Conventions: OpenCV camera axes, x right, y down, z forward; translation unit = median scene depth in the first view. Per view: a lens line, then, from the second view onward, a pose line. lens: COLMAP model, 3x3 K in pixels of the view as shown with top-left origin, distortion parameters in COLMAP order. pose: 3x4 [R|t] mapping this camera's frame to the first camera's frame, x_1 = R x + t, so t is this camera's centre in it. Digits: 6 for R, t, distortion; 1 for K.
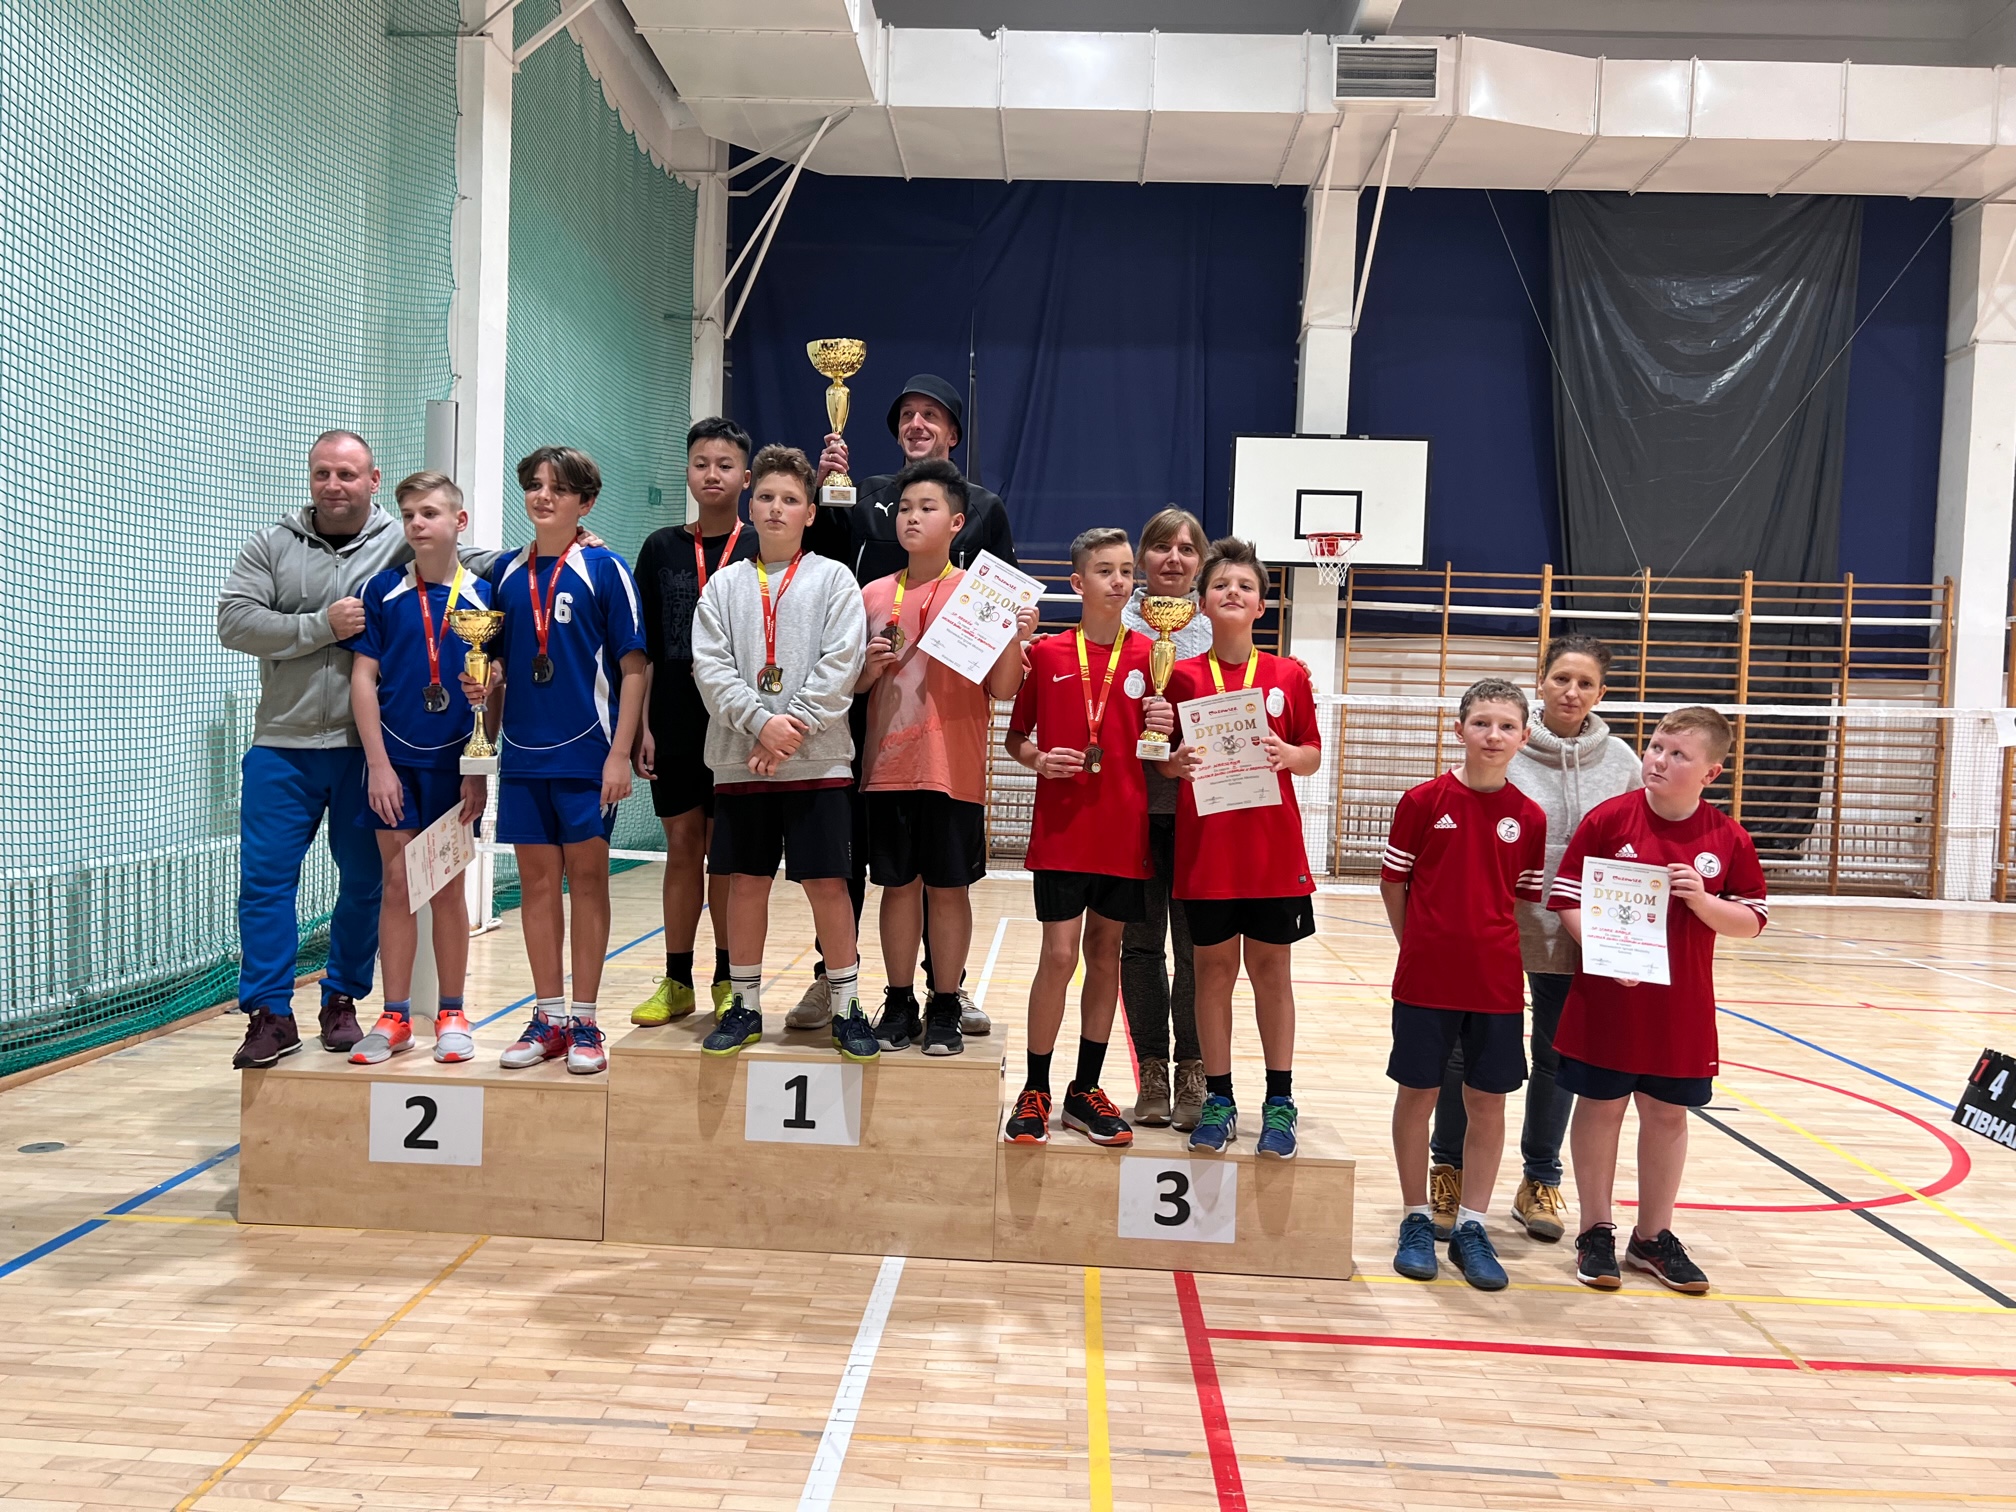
lens RADIAL K [[1267.4, 0, 1007.3], [0, 1267.4, 757.7], [0, 0, 1]] dist [0.001879, -0.001425]
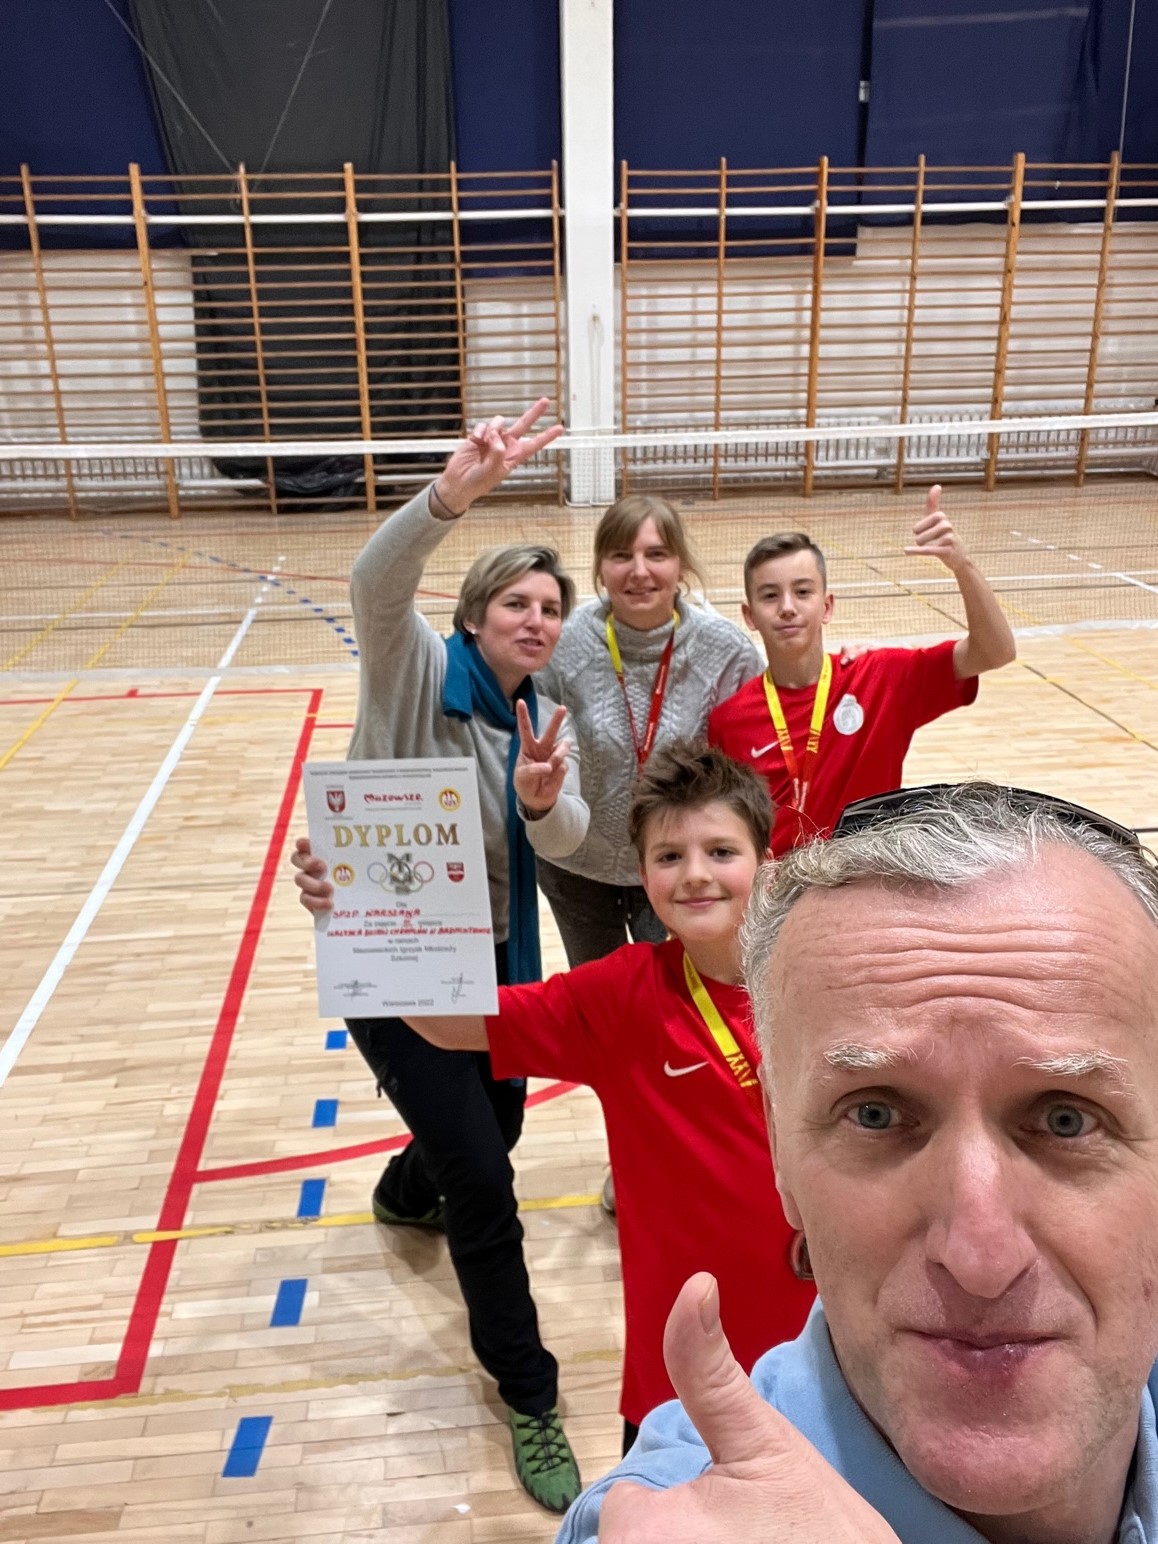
lens RADIAL K [[1236.2, 0, 578.6], [0, 1236.2, 773.1], [0, 0, 1]] dist [0.024115, 0.003439]
pose [[0.987083, -0.103480, 0.122306, 0.580458], [0.063200, 0.953014, 0.296260, 0.022580], [-0.147216, -0.284703, 0.947244, -0.039171]]
